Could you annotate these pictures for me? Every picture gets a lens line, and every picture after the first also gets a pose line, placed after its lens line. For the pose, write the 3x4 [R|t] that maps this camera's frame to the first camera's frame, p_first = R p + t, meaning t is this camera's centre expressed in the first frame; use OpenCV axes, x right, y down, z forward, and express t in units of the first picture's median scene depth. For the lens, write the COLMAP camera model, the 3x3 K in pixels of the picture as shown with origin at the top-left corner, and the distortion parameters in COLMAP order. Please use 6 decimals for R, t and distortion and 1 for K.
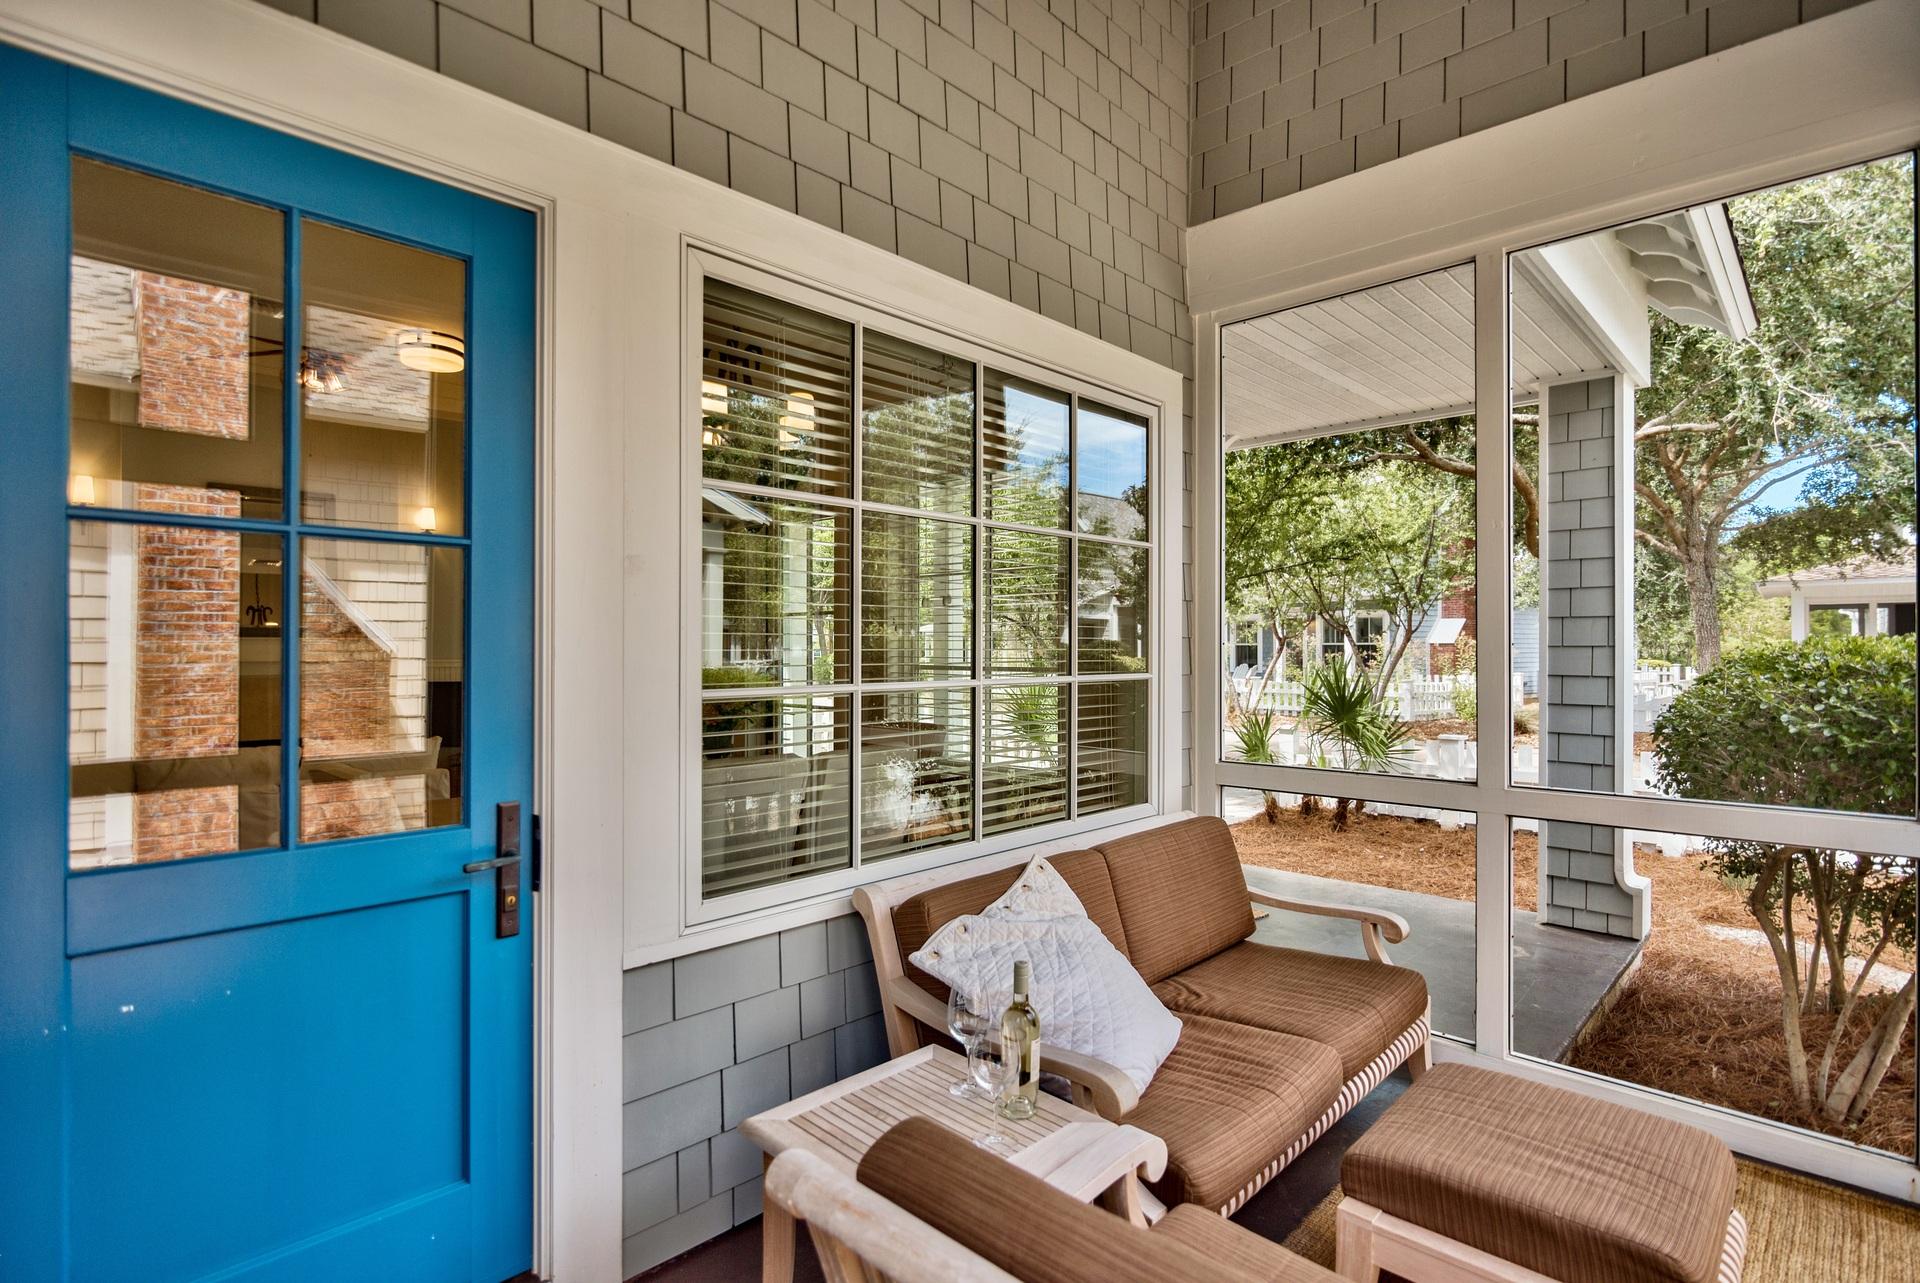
lens RADIAL K [[960.3, 0, 960.0], [0, 960.3, 641.5], [0, 0, 1]] dist [-0.001679, -0.000357]
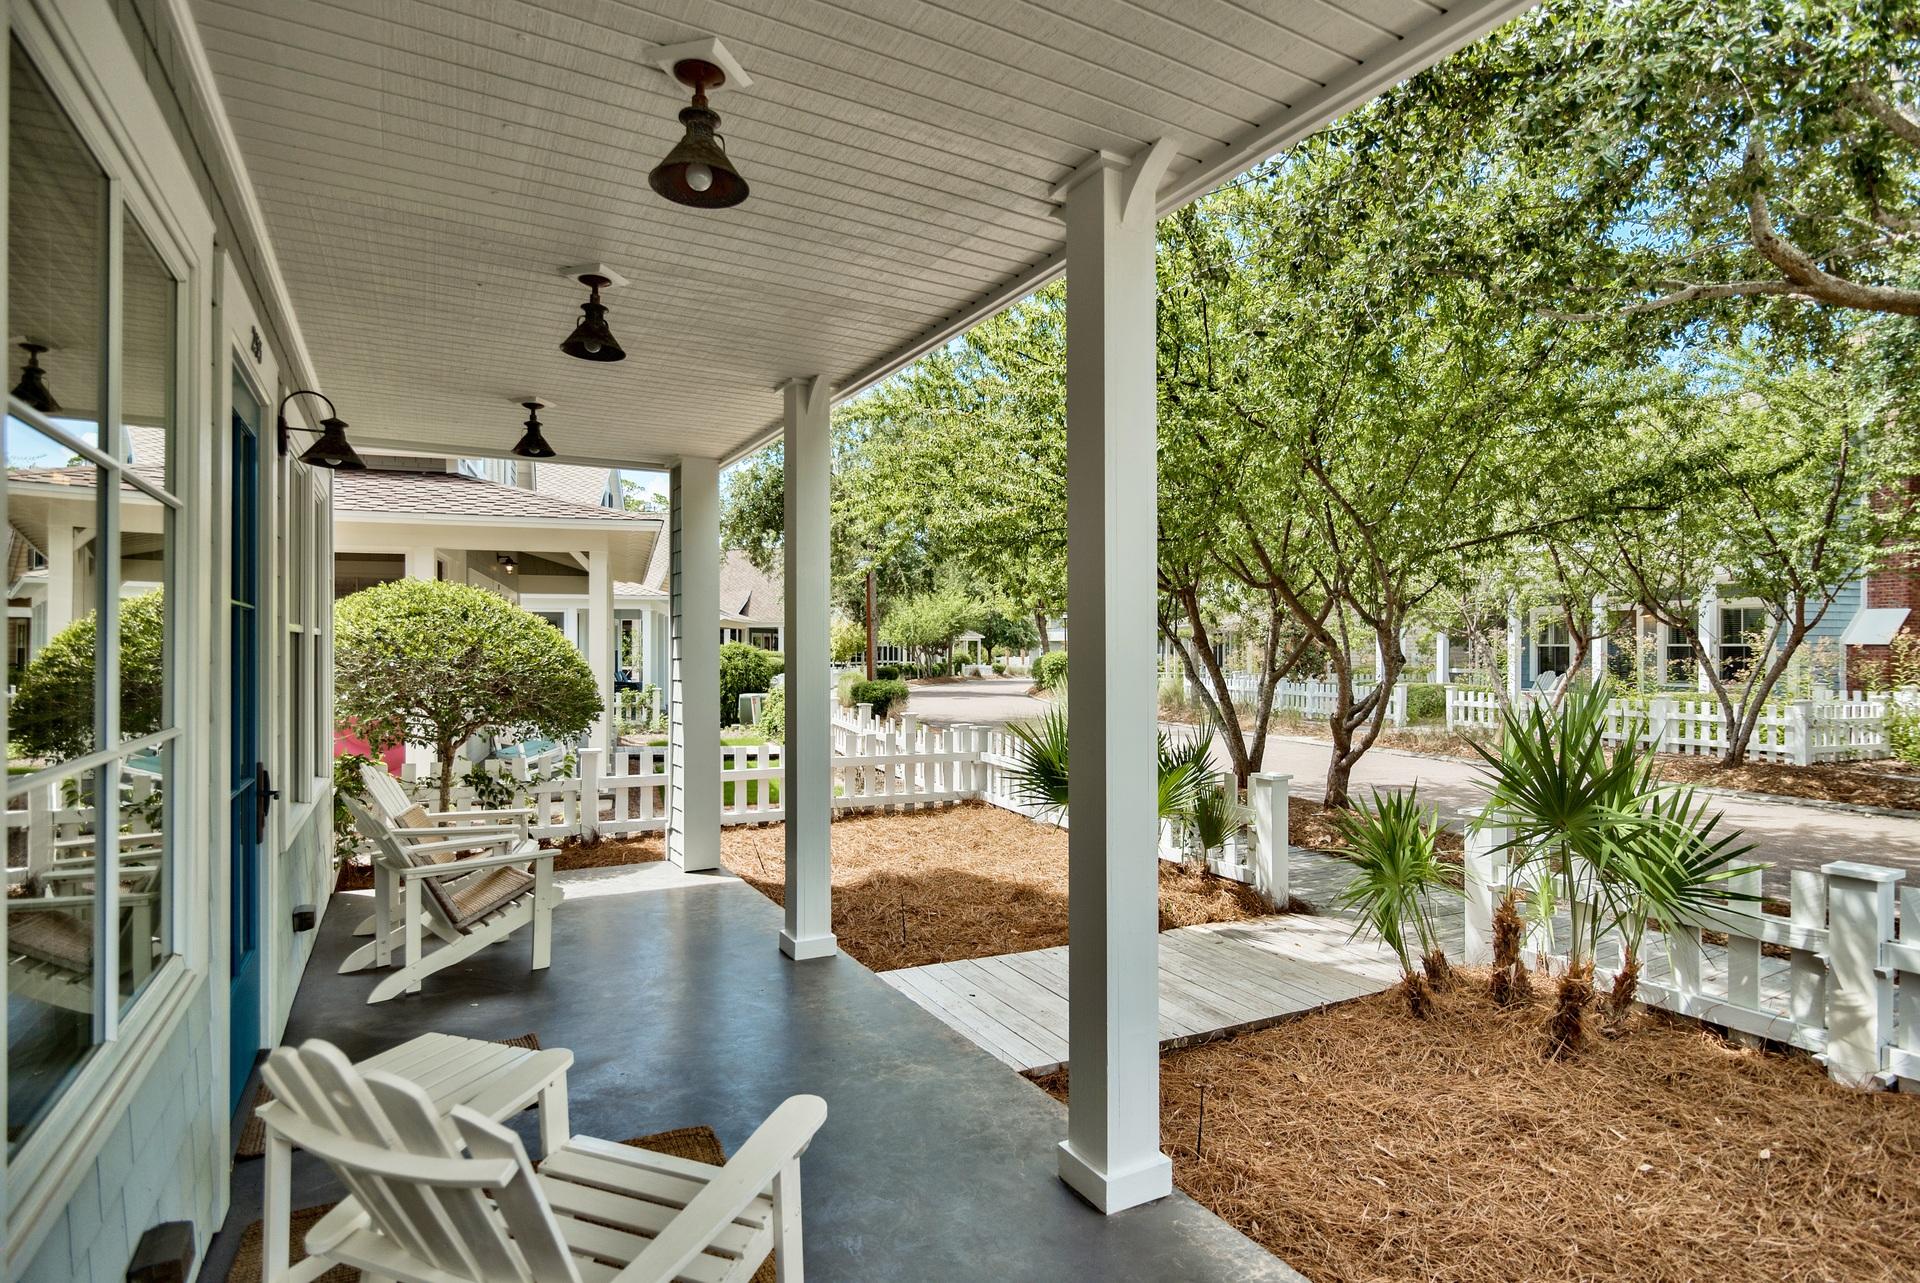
lens RADIAL K [[960.3, 0, 960.0], [0, 960.3, 641.5], [0, 0, 1]] dist [-0.001679, -0.000357]
pose [[0.955909, 0.001542, -0.293660, 0.119510], [-0.000616, 0.999995, 0.003245, -0.003339], [0.293663, -0.002921, 0.955905, 0.222025]]
